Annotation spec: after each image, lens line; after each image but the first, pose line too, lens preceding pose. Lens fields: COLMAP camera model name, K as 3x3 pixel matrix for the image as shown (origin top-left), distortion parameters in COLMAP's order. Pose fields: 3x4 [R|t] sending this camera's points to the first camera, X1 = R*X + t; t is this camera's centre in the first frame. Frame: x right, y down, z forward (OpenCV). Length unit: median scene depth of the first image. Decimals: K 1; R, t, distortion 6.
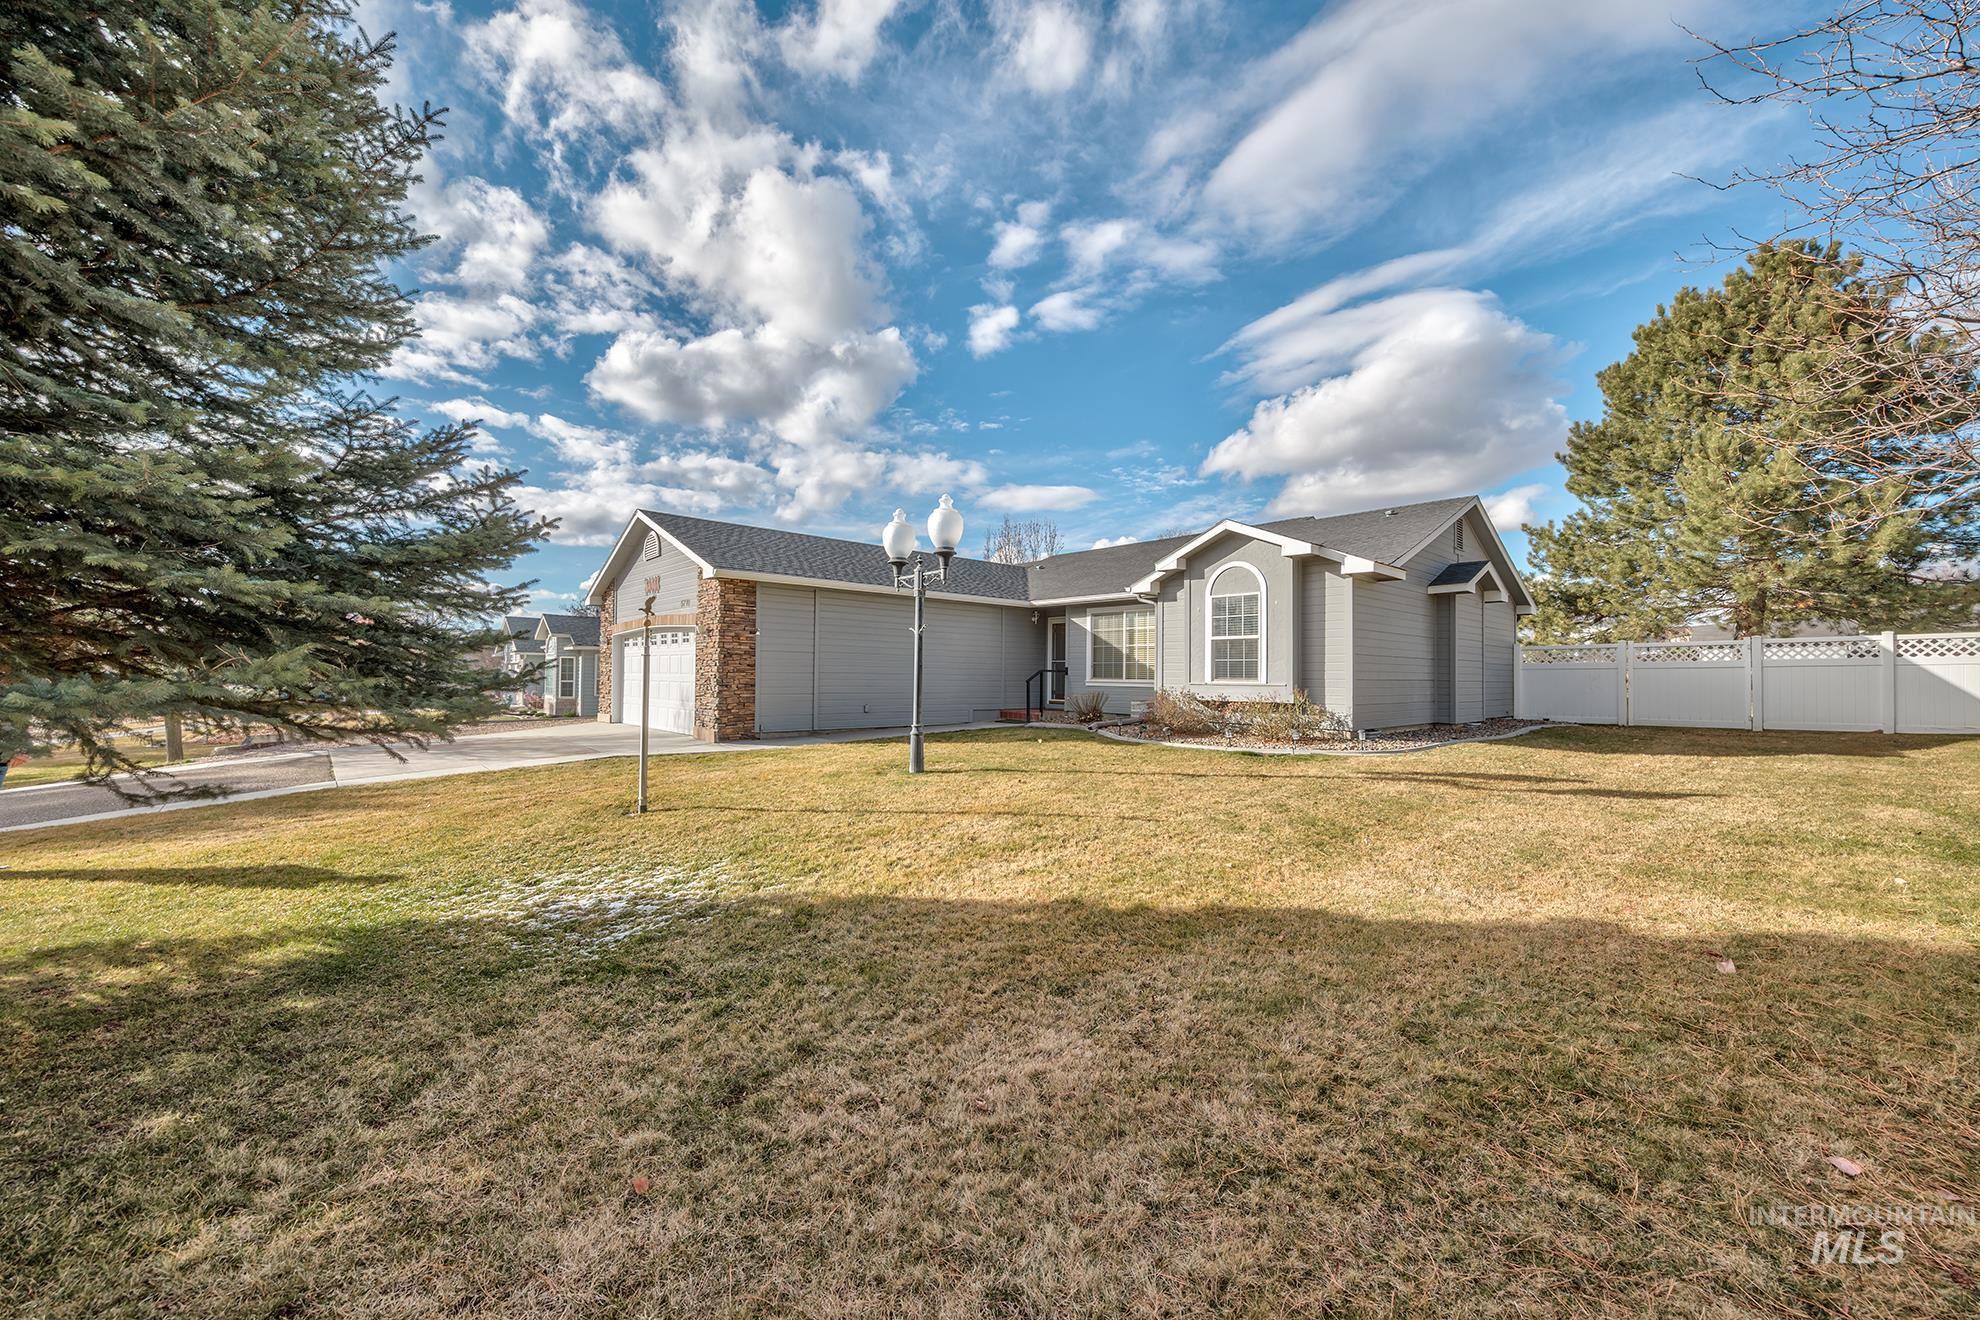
lens RADIAL K [[774.1, 0, 991.0], [0, 774.1, 704.6], [0, 0, 1]] dist [-0.000376, -0.000142]
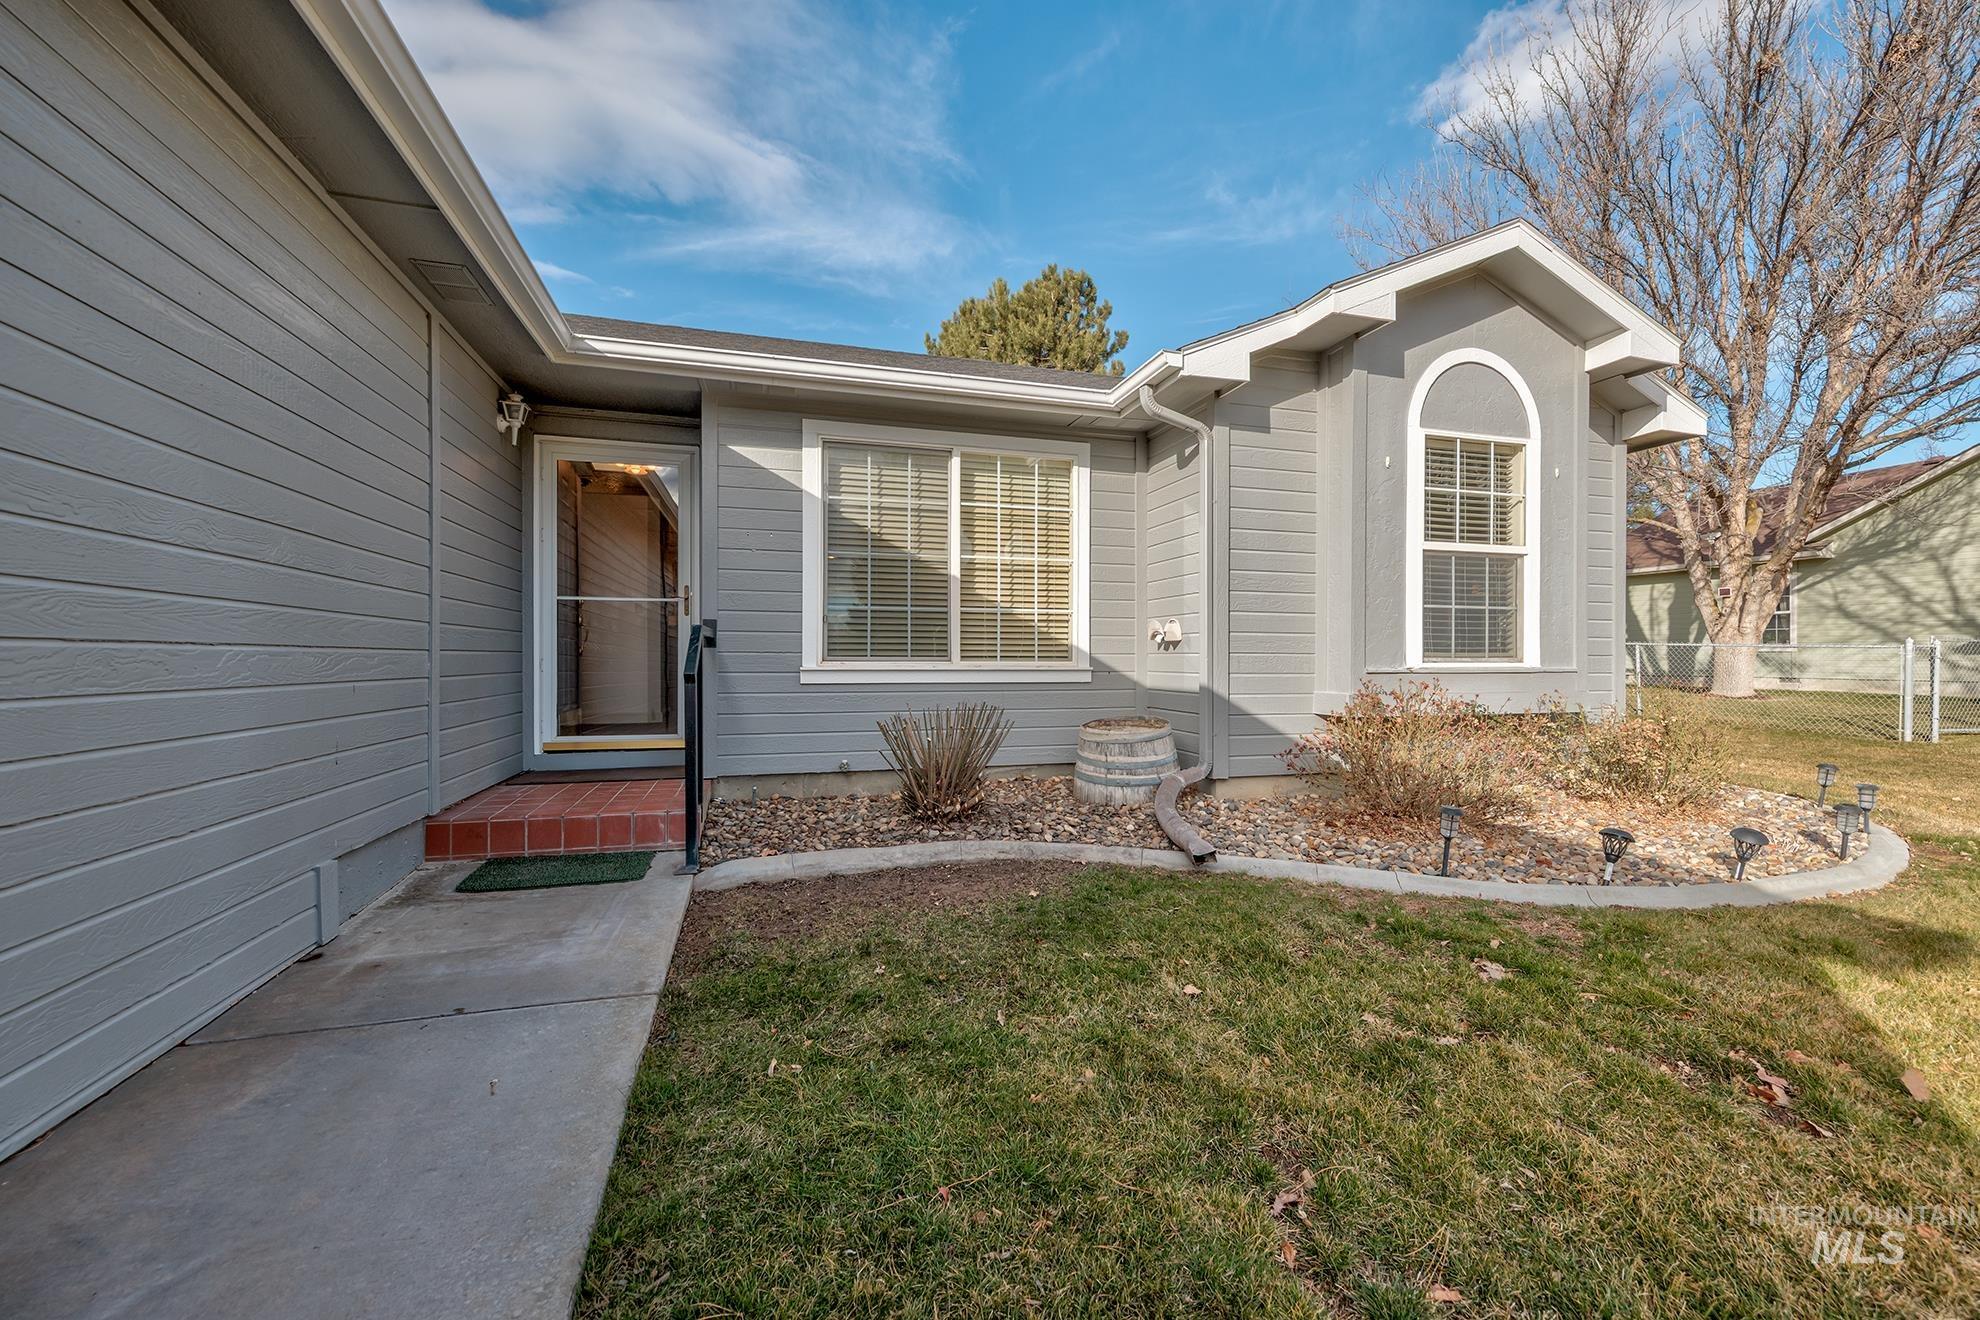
lens RADIAL K [[789.3, 0, 990.0], [0, 789.3, 660.0], [0, 0, 1]] dist [0.000392, 0.000050]
pose [[0.452788, -0.006133, 0.891597, -0.115462], [0.034850, 0.999334, -0.010824, -0.028943], [-0.890937, 0.035973, 0.452700, 0.842304]]
